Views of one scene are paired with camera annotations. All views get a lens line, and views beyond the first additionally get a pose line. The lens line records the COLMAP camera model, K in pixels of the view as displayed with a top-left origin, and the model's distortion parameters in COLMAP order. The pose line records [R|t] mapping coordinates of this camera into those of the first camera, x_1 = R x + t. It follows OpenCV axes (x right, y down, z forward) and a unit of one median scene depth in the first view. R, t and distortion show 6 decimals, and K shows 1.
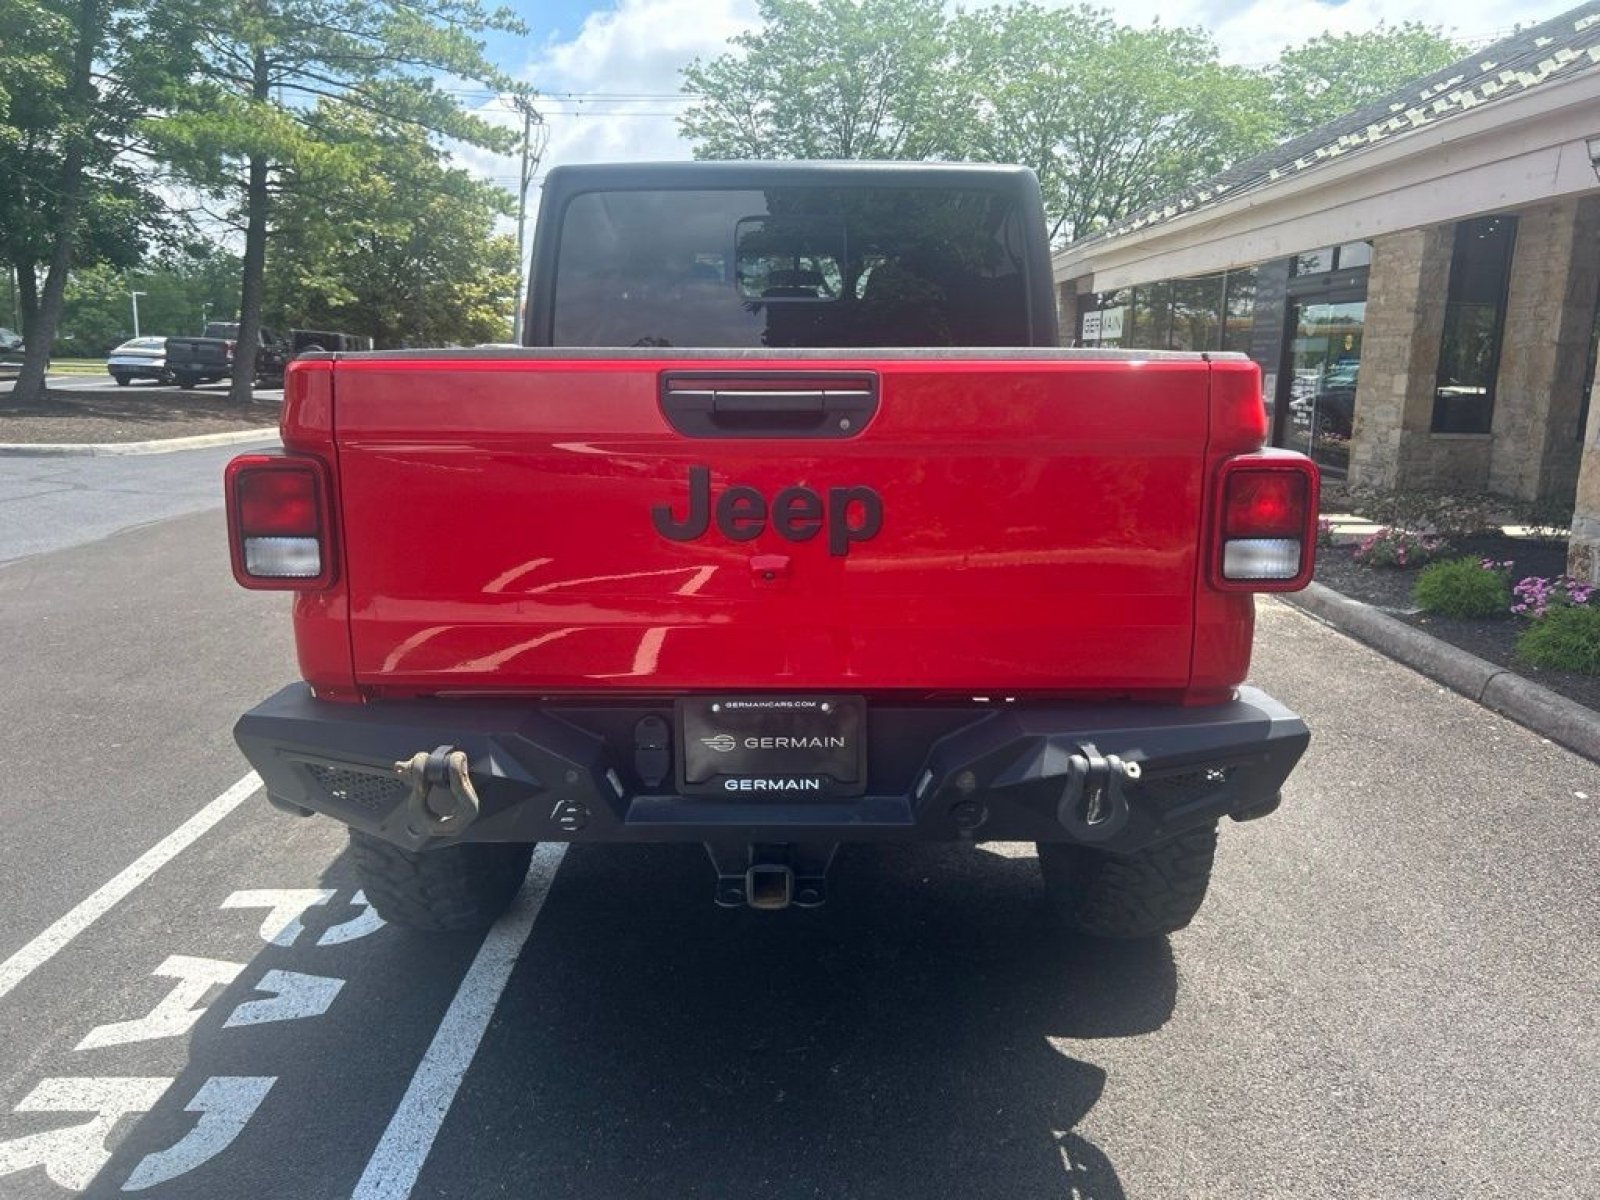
lens RADIAL K [[1187.5, 0, 800.0], [0, 1187.5, 600.0], [0, 0, 1]] dist [0.000397, 0.000914]
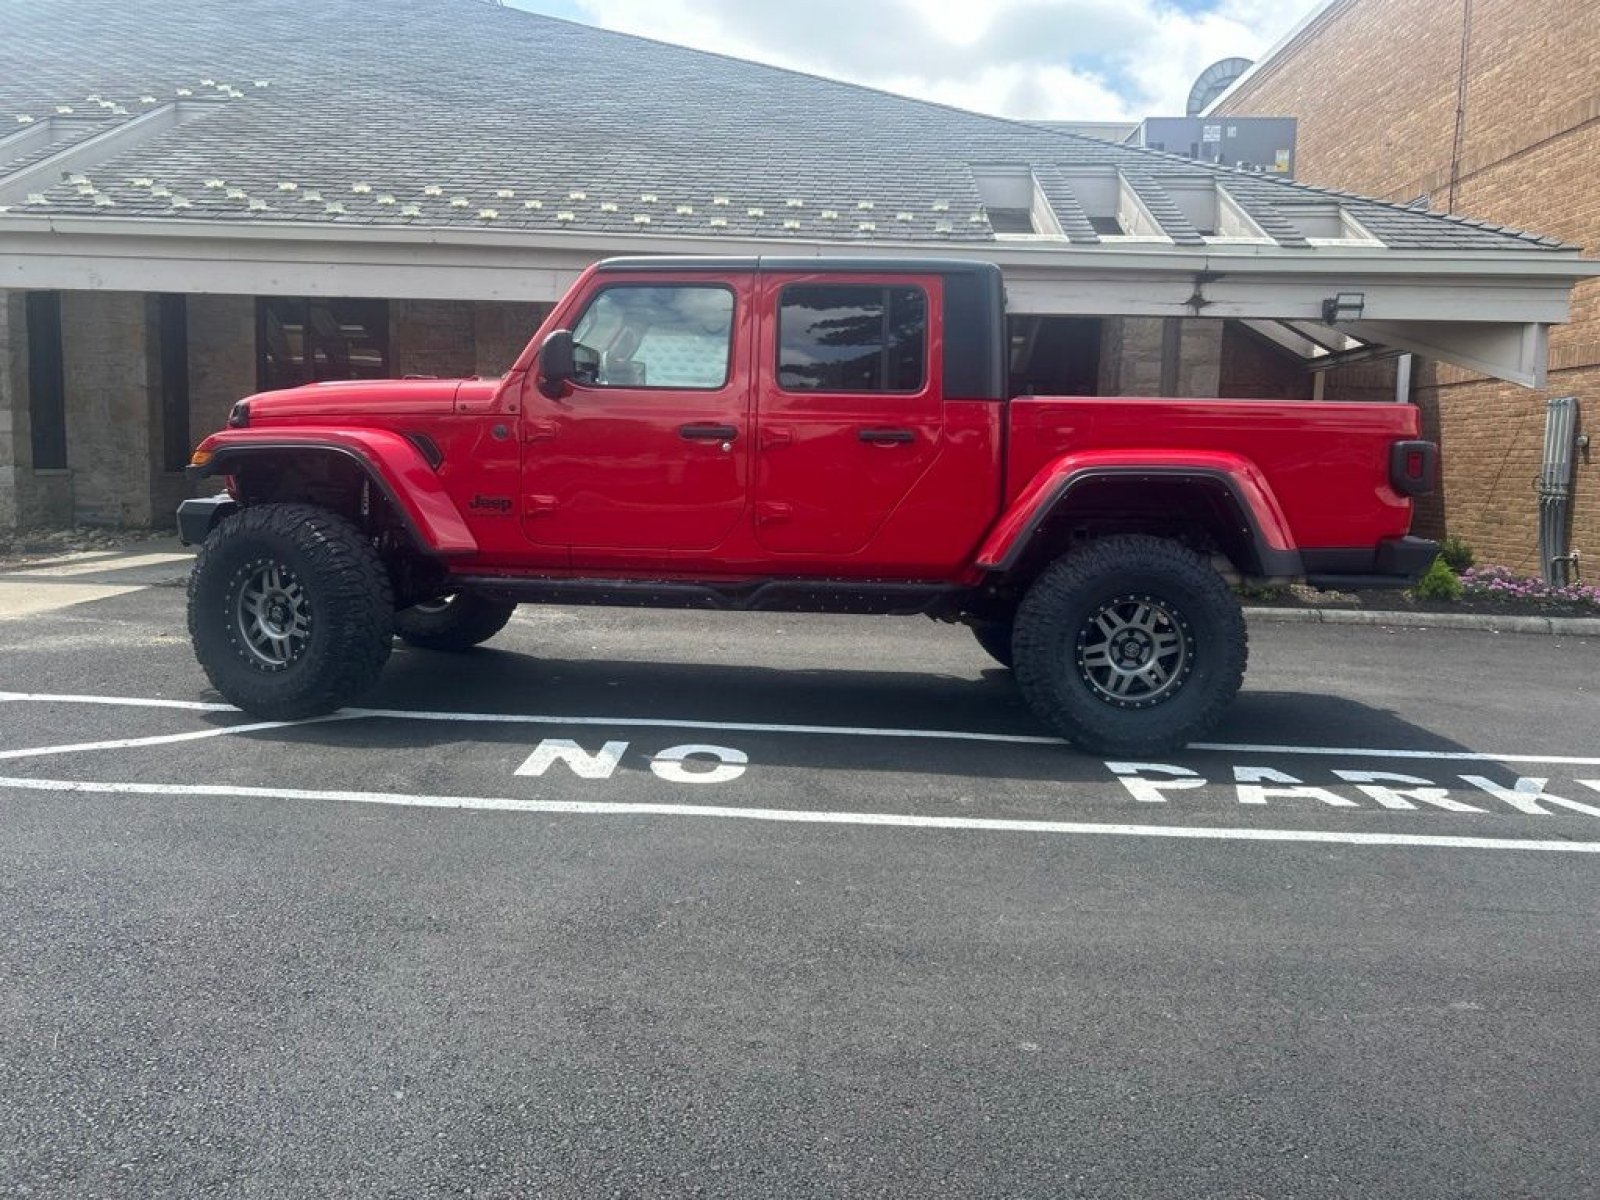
lens RADIAL K [[1187.5, 0, 800.0], [0, 1187.5, 600.0], [0, 0, 1]] dist [0.000397, 0.000914]
pose [[0.071528, -0.147272, 0.986506, -0.426101], [0.179777, 0.974746, 0.132481, -0.050702], [-0.981103, 0.167875, 0.096198, 0.291961]]
